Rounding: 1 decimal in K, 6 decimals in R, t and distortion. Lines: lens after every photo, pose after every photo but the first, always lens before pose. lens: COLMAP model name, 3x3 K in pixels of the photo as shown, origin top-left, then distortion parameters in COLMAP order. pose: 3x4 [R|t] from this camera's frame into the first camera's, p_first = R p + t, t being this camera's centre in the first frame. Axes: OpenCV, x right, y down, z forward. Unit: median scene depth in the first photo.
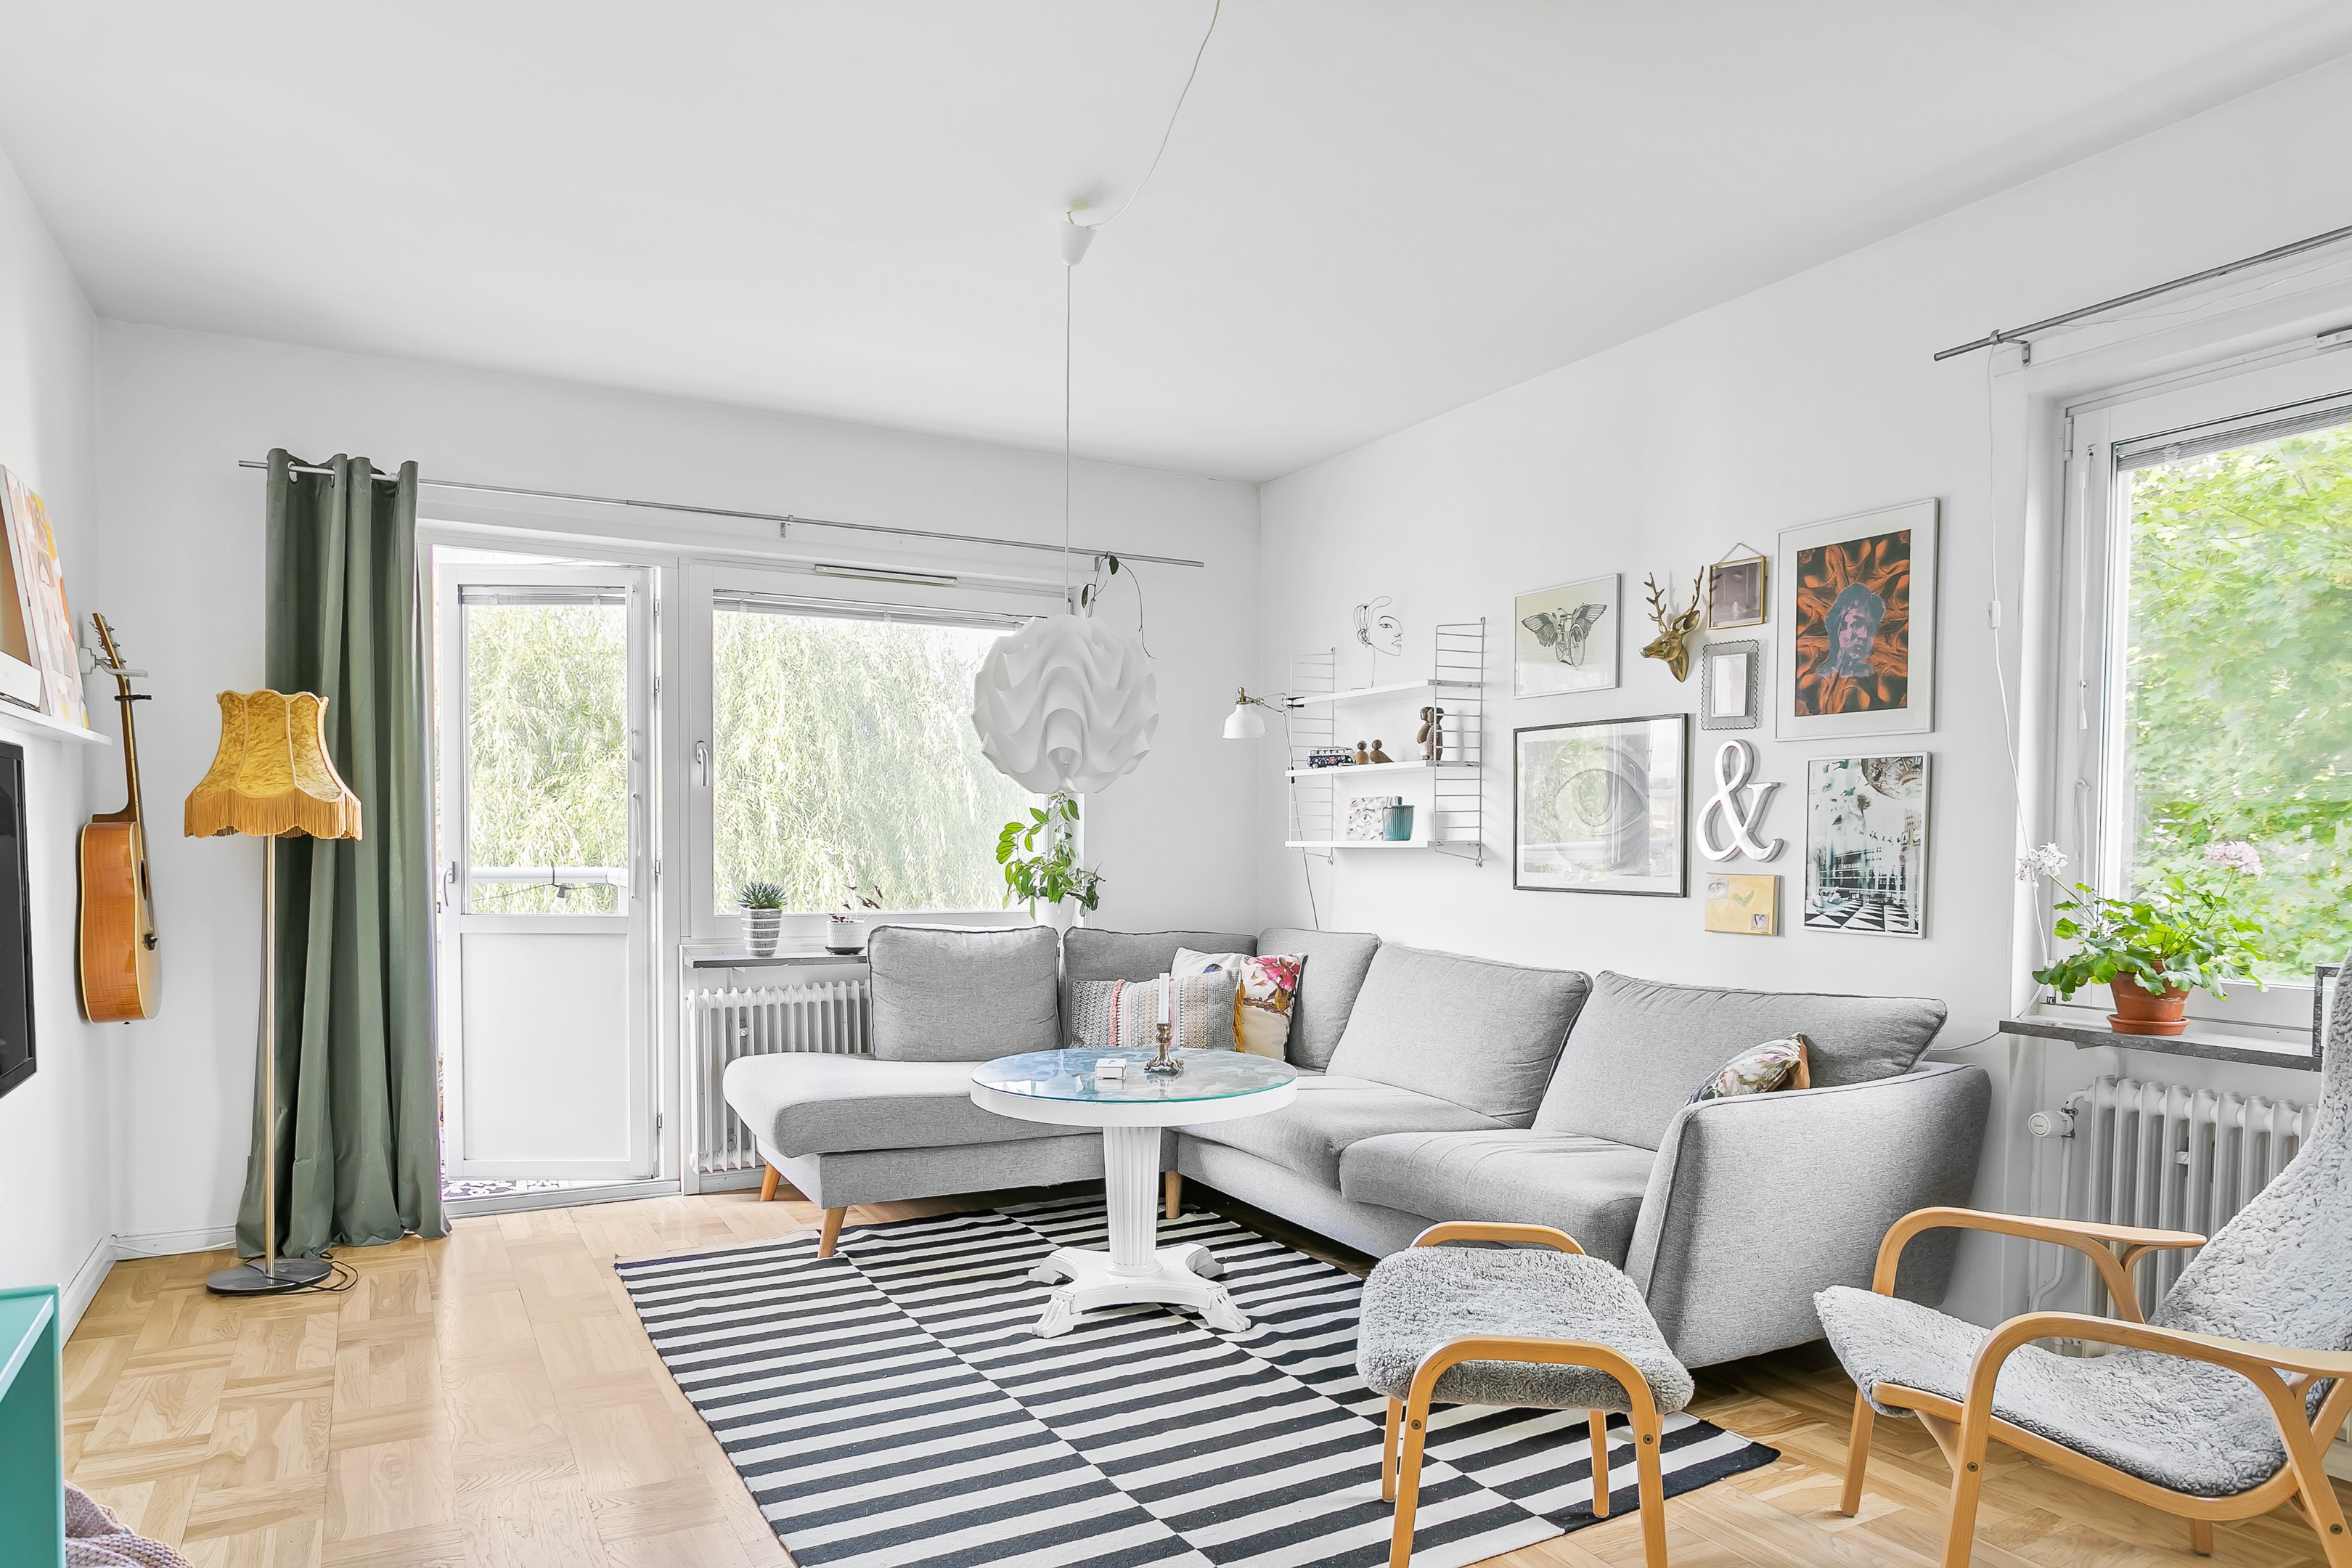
lens RADIAL K [[1442.3, 0, 1176.9], [0, 1442.3, 895.0], [0, 0, 1]] dist [-0.018667, 0.018698]
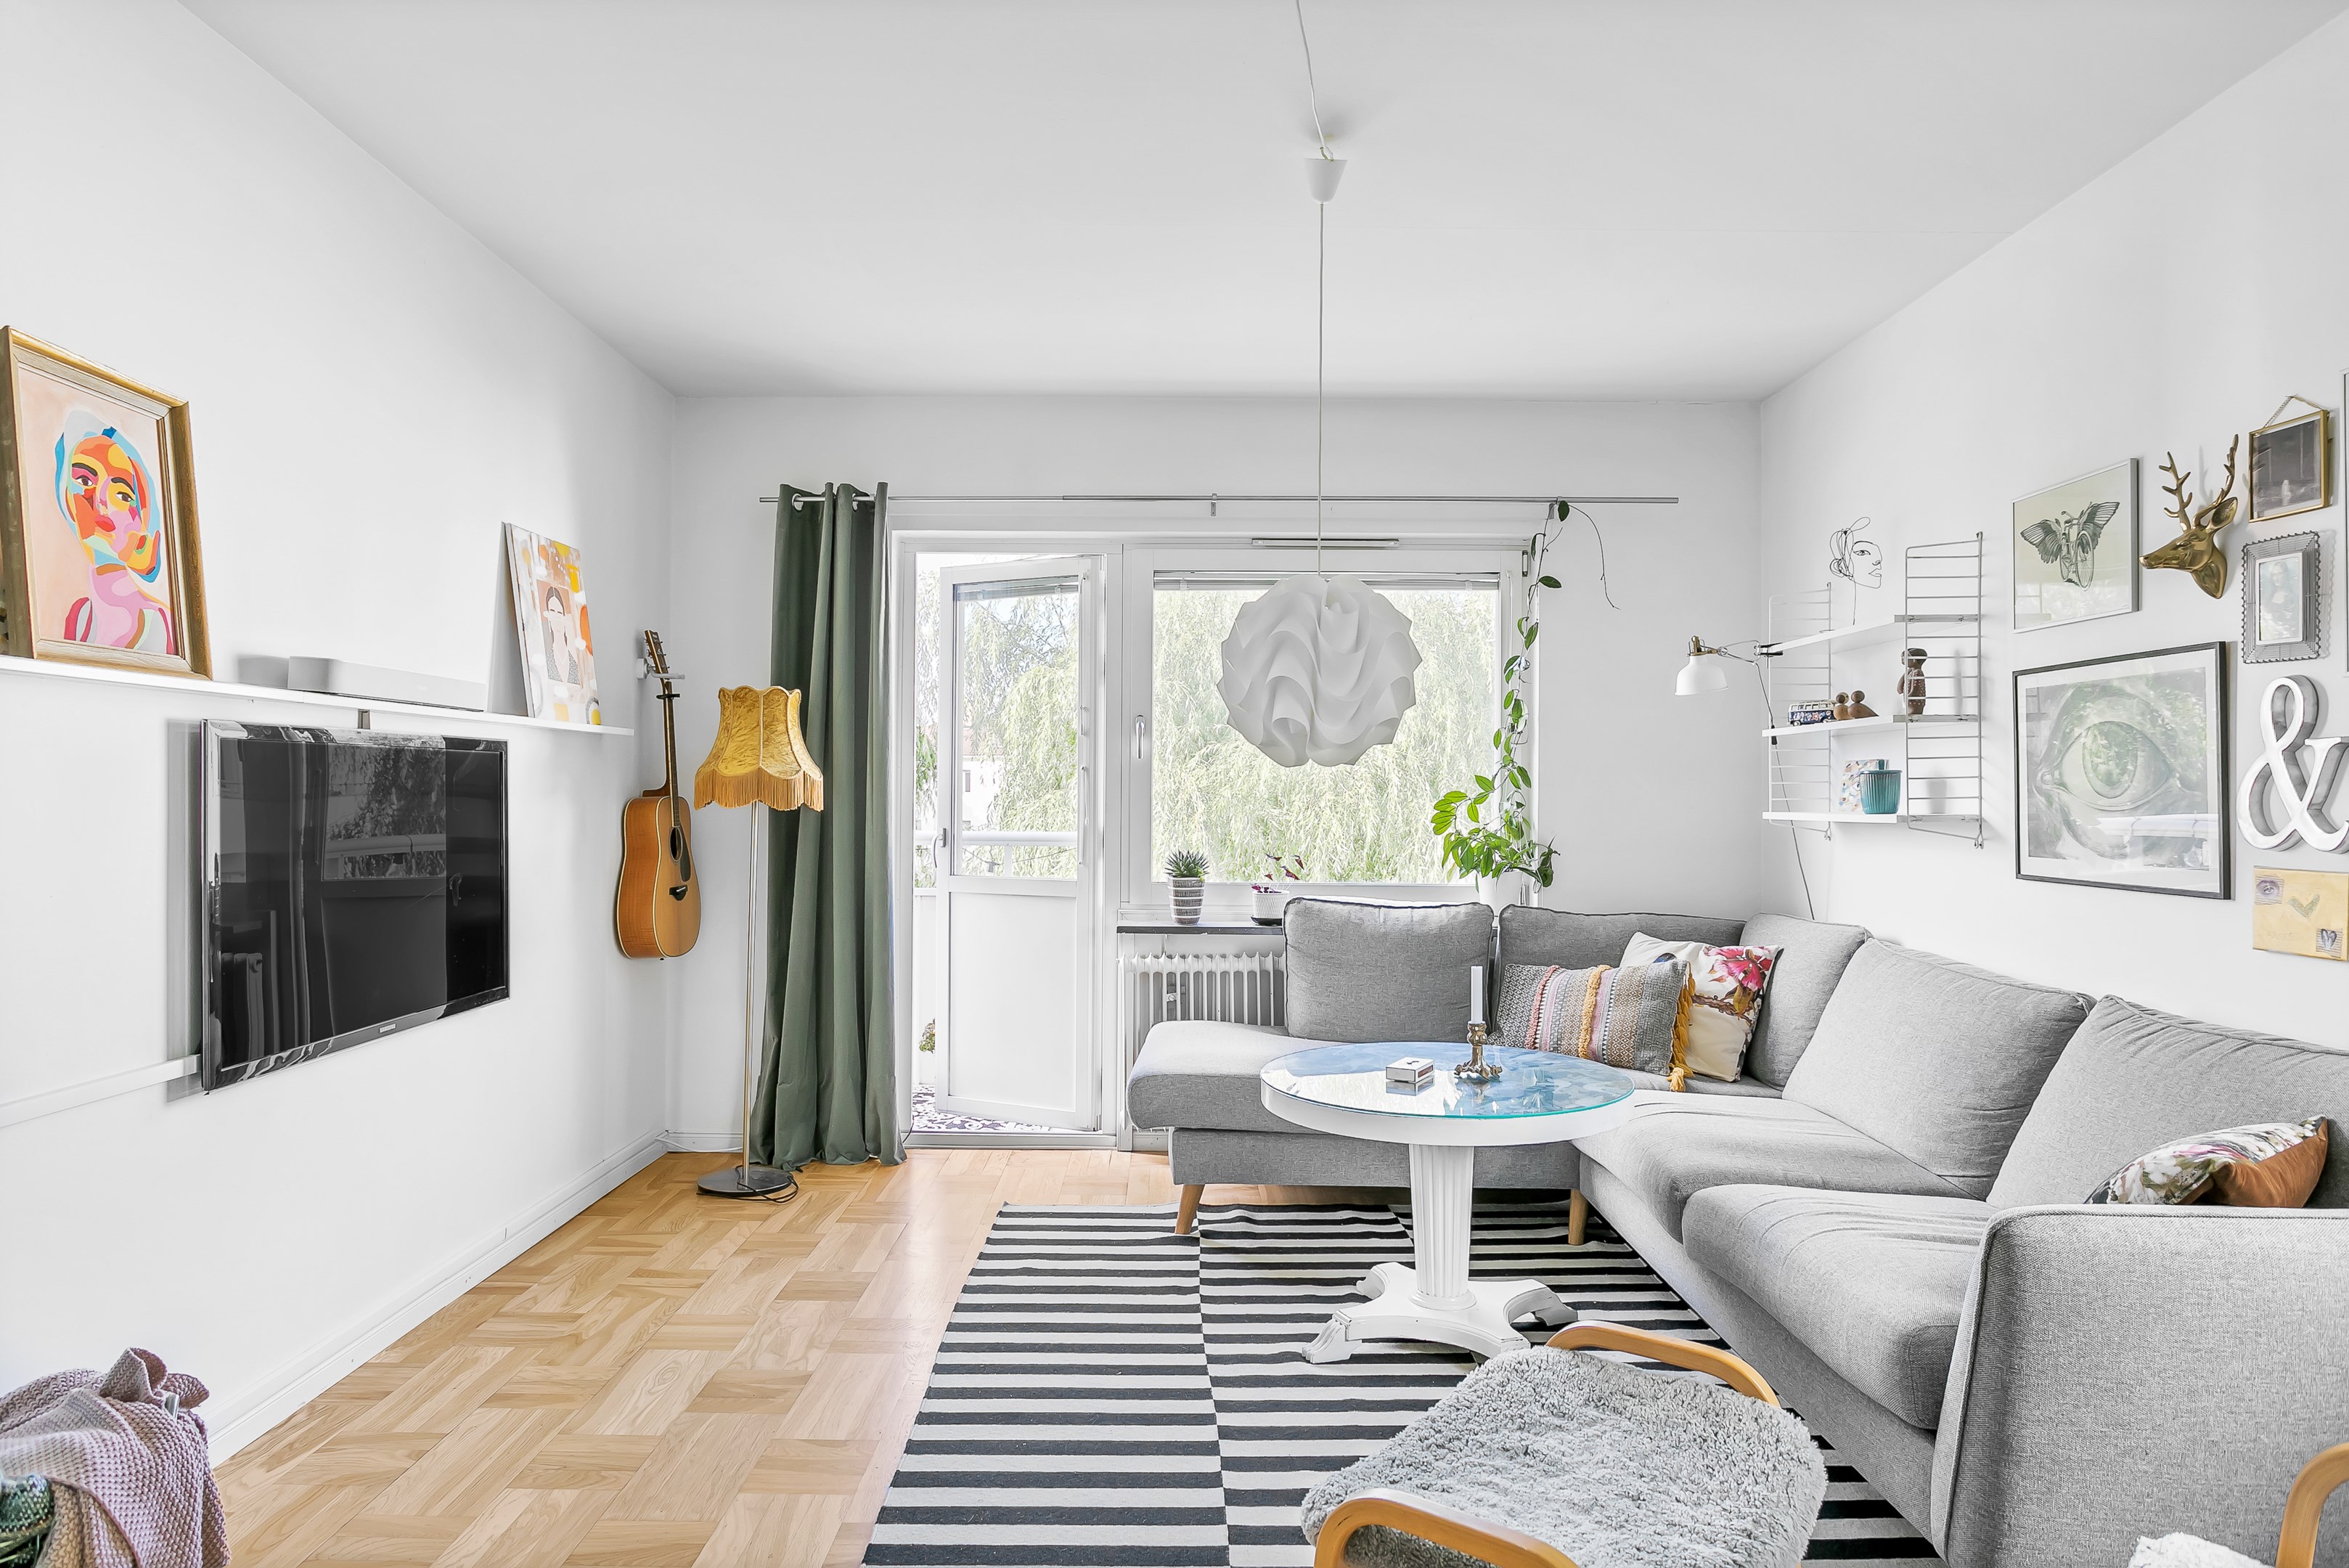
lens RADIAL K [[1412.2, 0, 1174.5], [0, 1412.2, 784.0], [0, 0, 1]] dist [-0.014931, 0.019375]
pose [[0.876908, -0.005327, -0.480630, 0.202510], [-0.018058, 0.998868, -0.044017, -0.013384], [0.480320, 0.047278, 0.875818, 0.122551]]
